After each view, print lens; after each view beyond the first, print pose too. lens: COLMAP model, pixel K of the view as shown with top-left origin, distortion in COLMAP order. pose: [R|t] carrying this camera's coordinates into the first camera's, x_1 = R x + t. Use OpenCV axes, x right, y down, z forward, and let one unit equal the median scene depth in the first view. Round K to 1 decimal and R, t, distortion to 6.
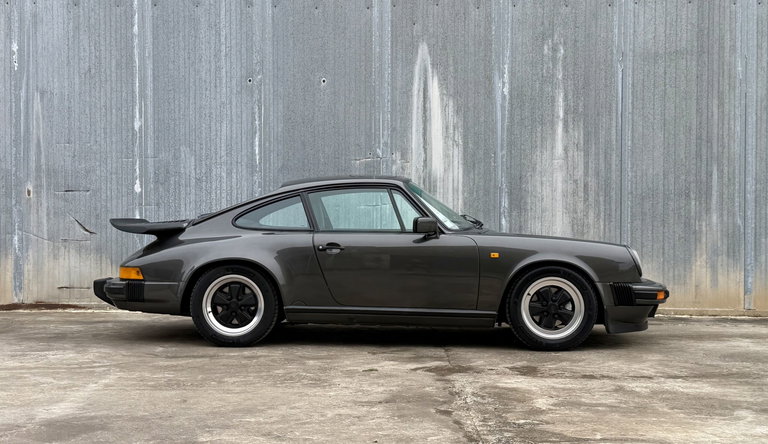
lens RADIAL K [[976.0, 0, 381.6], [0, 976.0, 223.2], [0, 0, 1]] dist [0.179498, -0.330984]
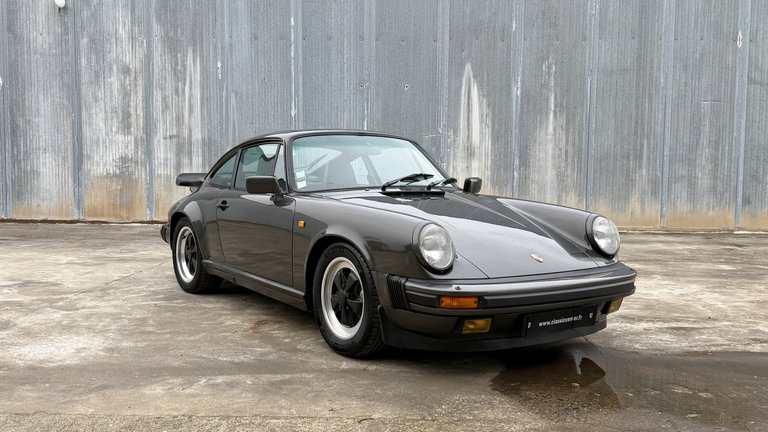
lens RADIAL K [[760.0, 0, 384.0], [0, 760.0, 216.0], [0, 0, 1]] dist [0.202171, -0.477343]
pose [[0.999978, 0.006308, 0.001806, -0.097966], [-0.006419, 0.997515, 0.070159, -0.019088], [-0.001359, -0.070169, 0.997534, -0.284415]]
